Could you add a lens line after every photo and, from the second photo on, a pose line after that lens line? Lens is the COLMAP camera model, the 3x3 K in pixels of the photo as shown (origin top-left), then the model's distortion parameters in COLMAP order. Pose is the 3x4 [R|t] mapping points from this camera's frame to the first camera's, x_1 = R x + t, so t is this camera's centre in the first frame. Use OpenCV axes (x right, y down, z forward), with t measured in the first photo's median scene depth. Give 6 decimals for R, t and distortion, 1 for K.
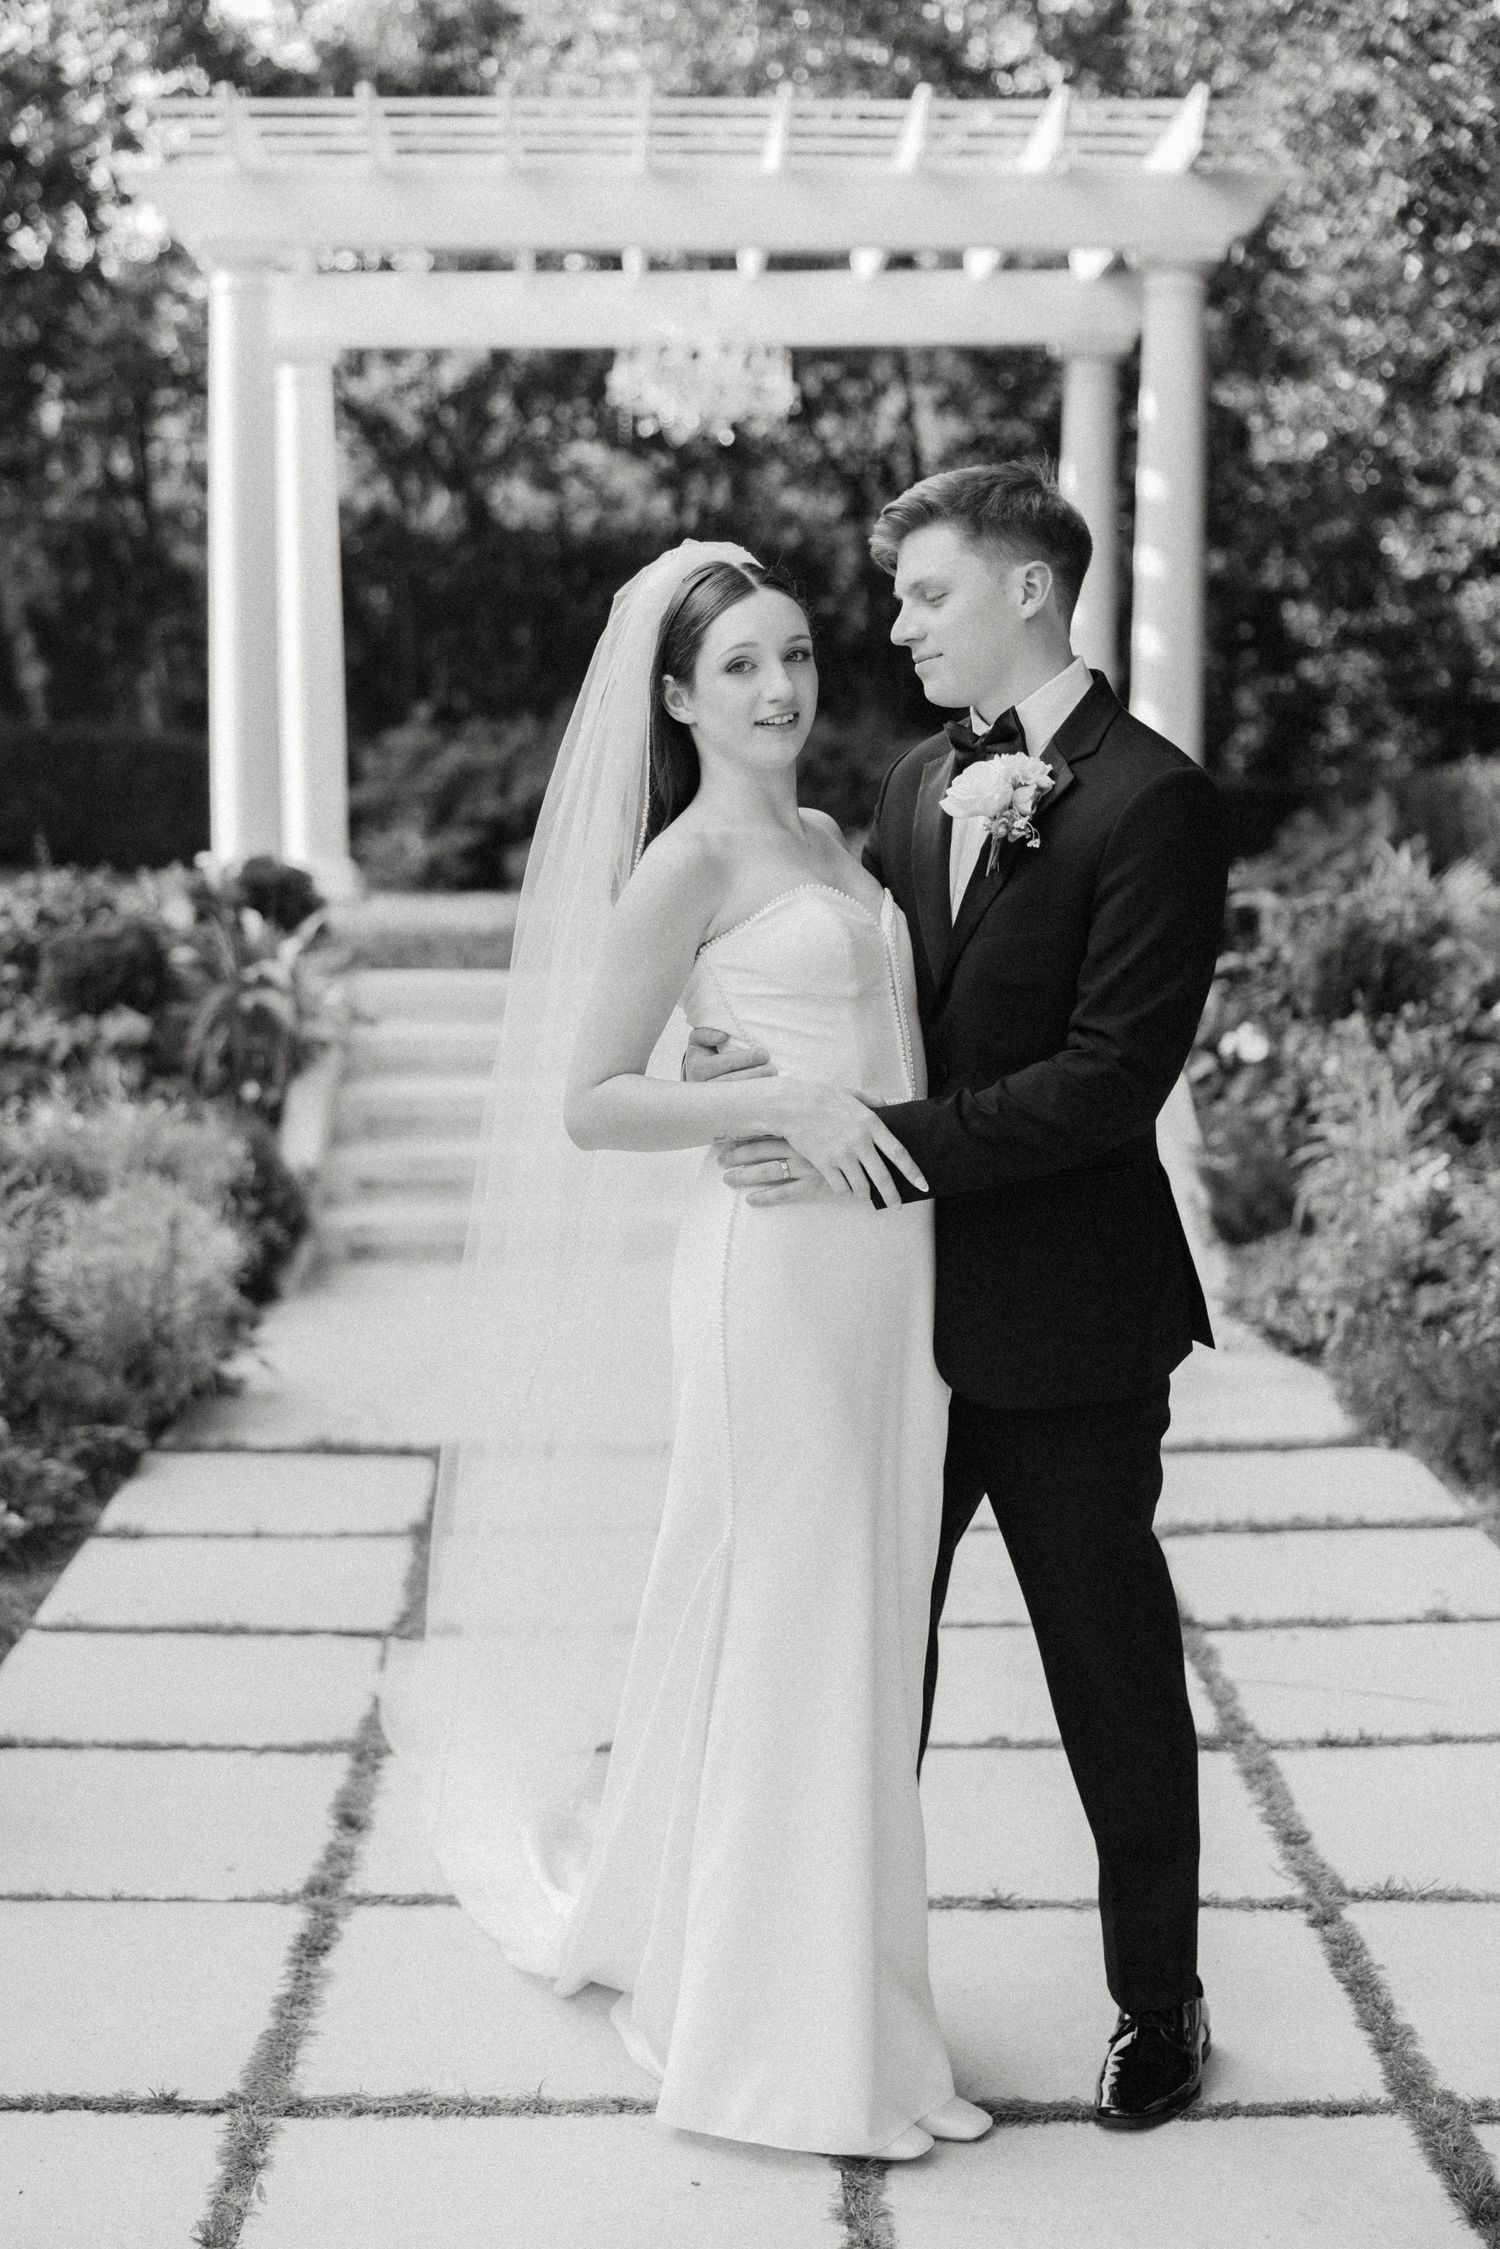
lens RADIAL K [[3440.2, 0, 703.5], [0, 3440.2, 1125.9], [0, 0, 1]] dist [0.018395, 0.042502]
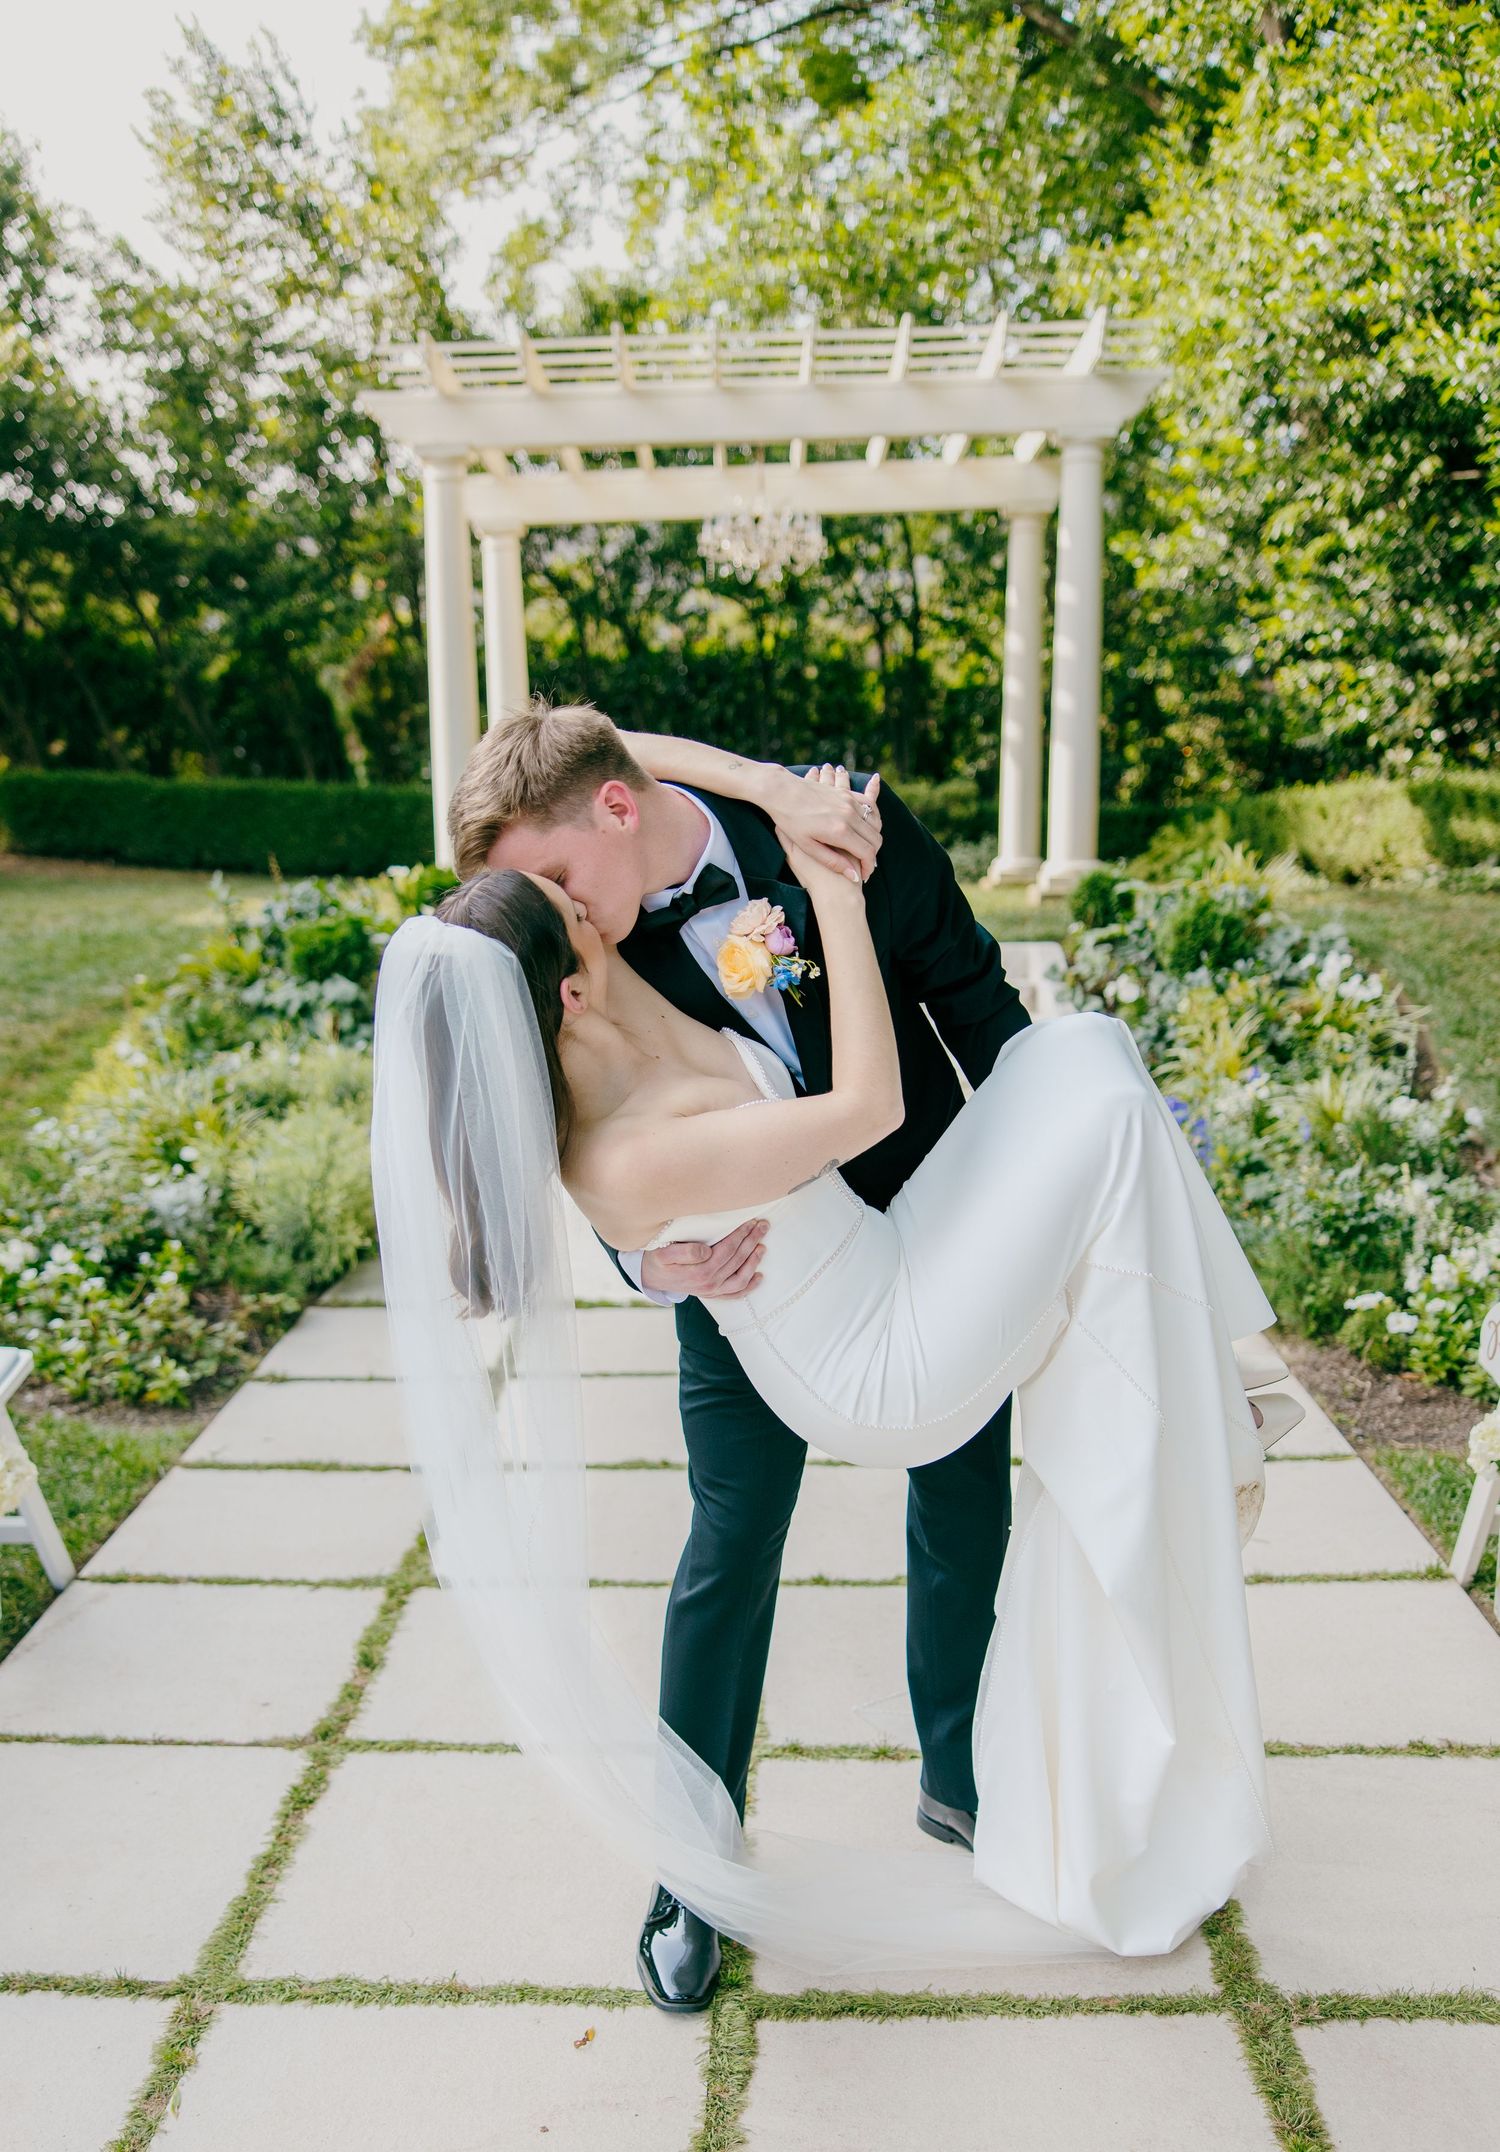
lens RADIAL K [[2038.9, 0, 671.1], [0, 2038.9, 1274.6], [0, 0, 1]] dist [-0.006750, 0.013946]
pose [[0.997843, -0.005601, -0.065405, 0.026739], [0.013414, 0.992728, 0.119631, -0.010576], [0.064260, -0.120251, 0.990662, 0.145089]]
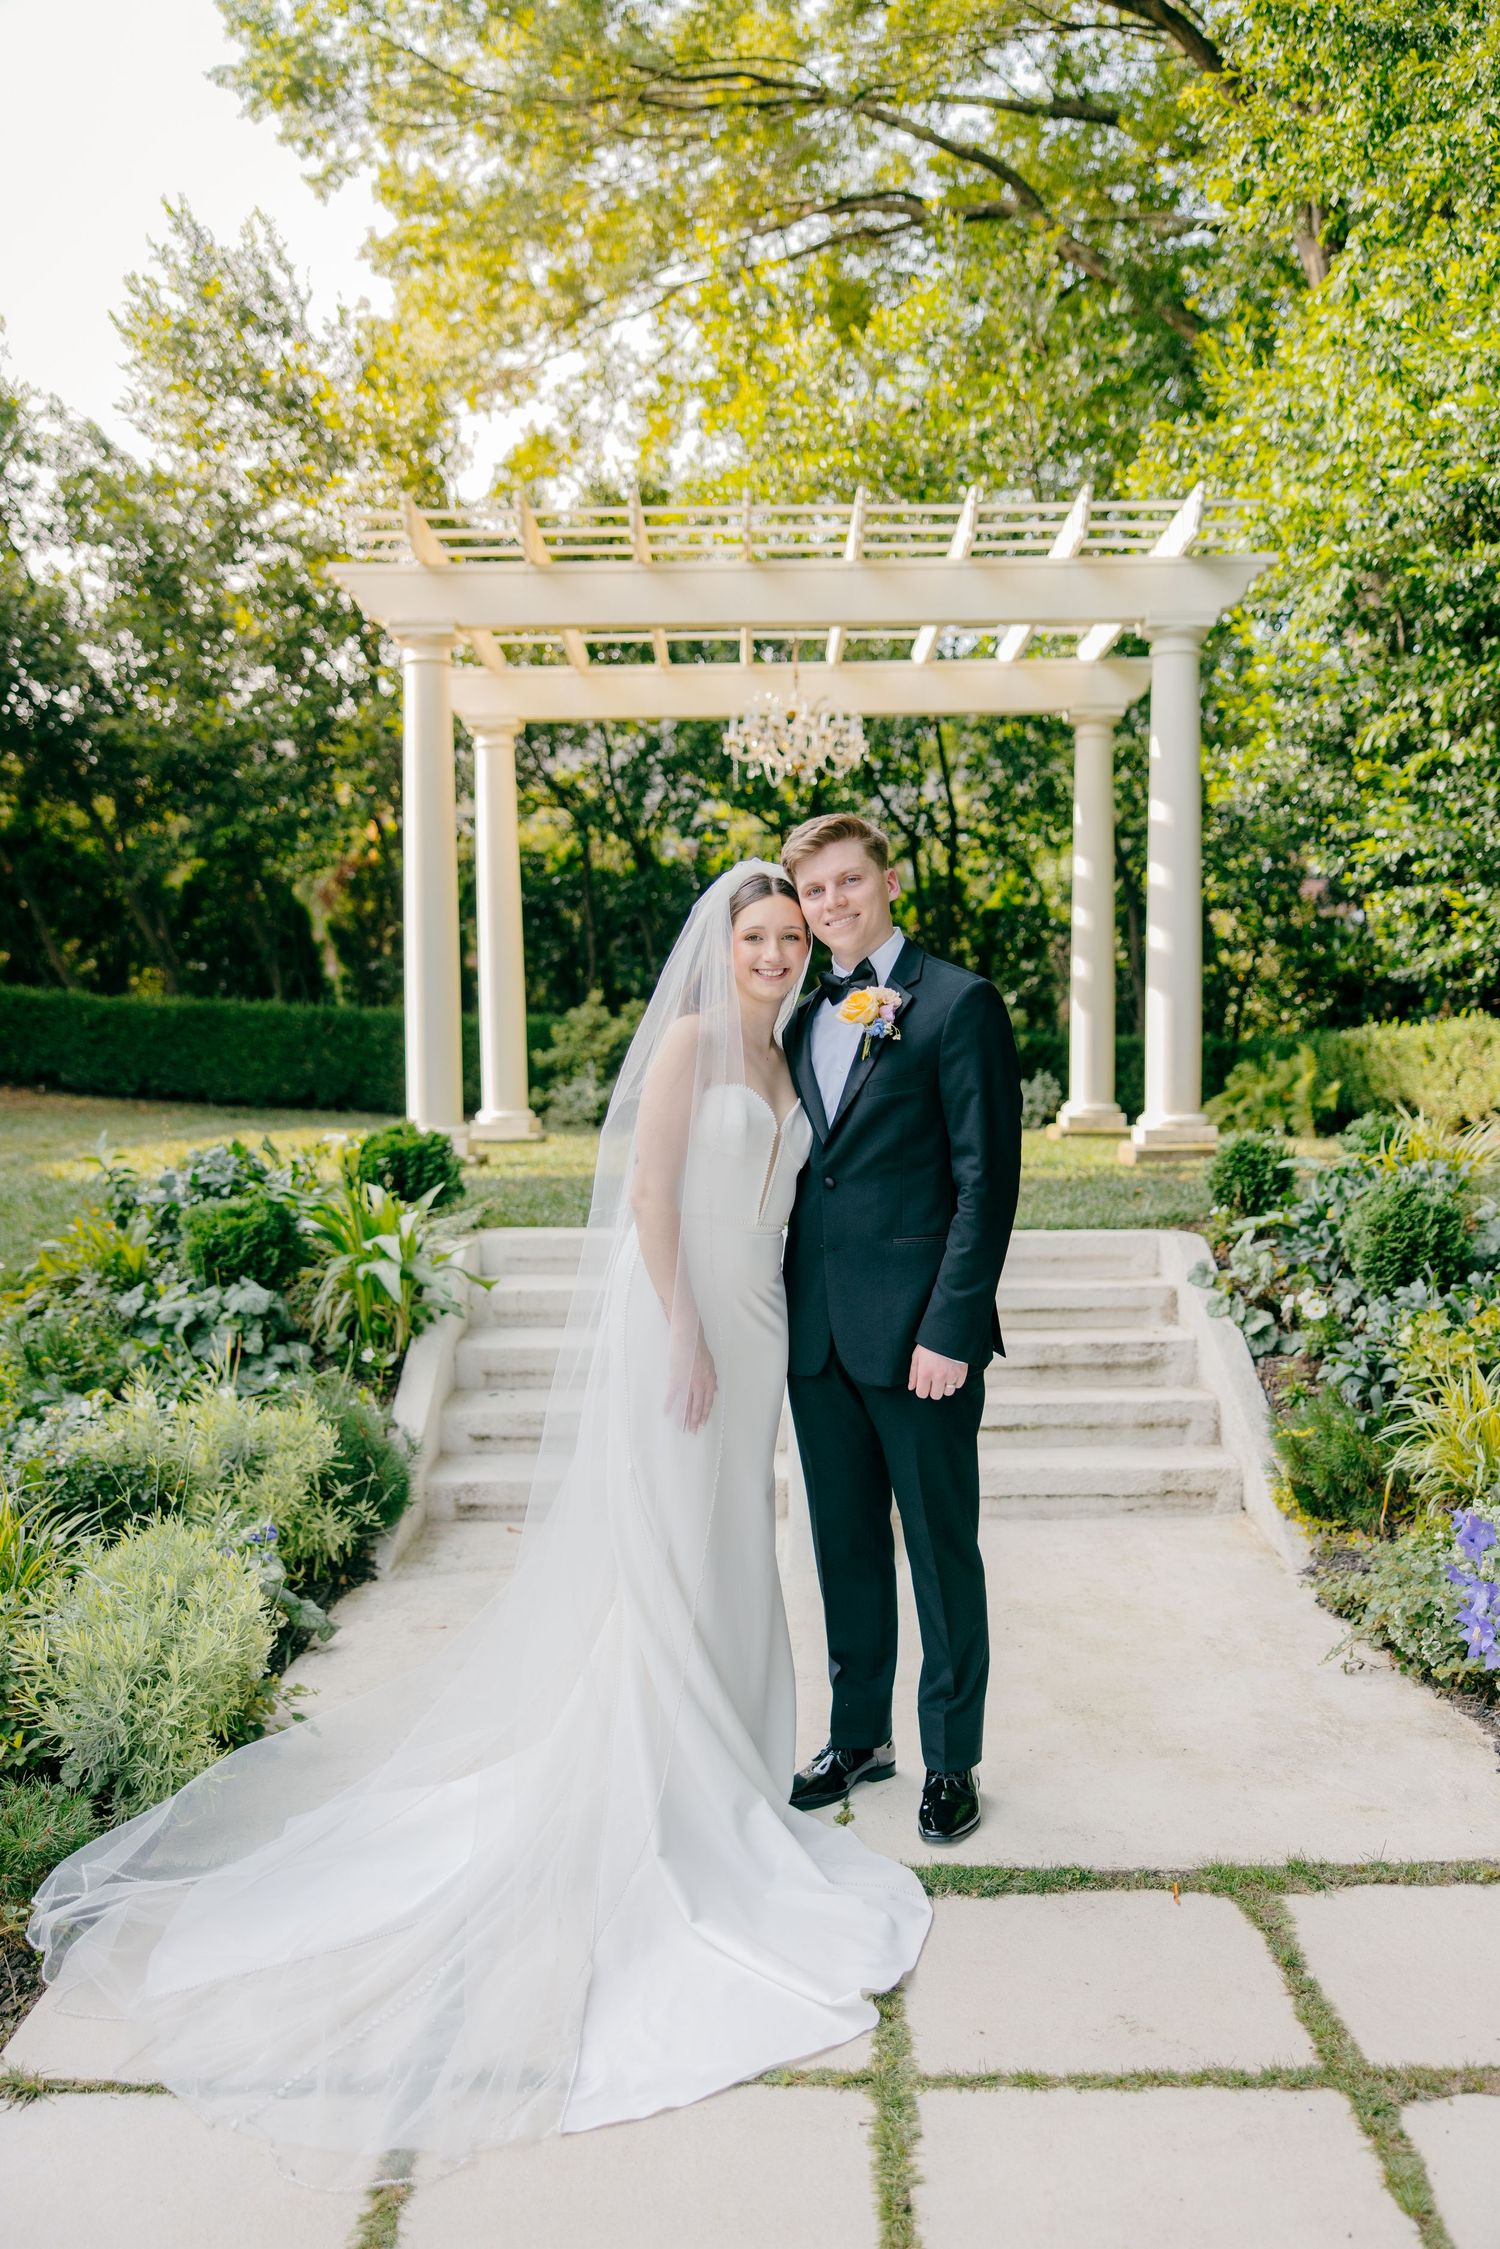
lens RADIAL K [[2133.1, 0, 752.0], [0, 2133.1, 1152.5], [0, 0, 1]] dist [0.007821, 0.010504]
pose [[0.999636, -0.006896, -0.026084, 0.004754], [0.005726, 0.998984, -0.044690, -0.043070], [0.026366, 0.044525, 0.998660, 0.344664]]
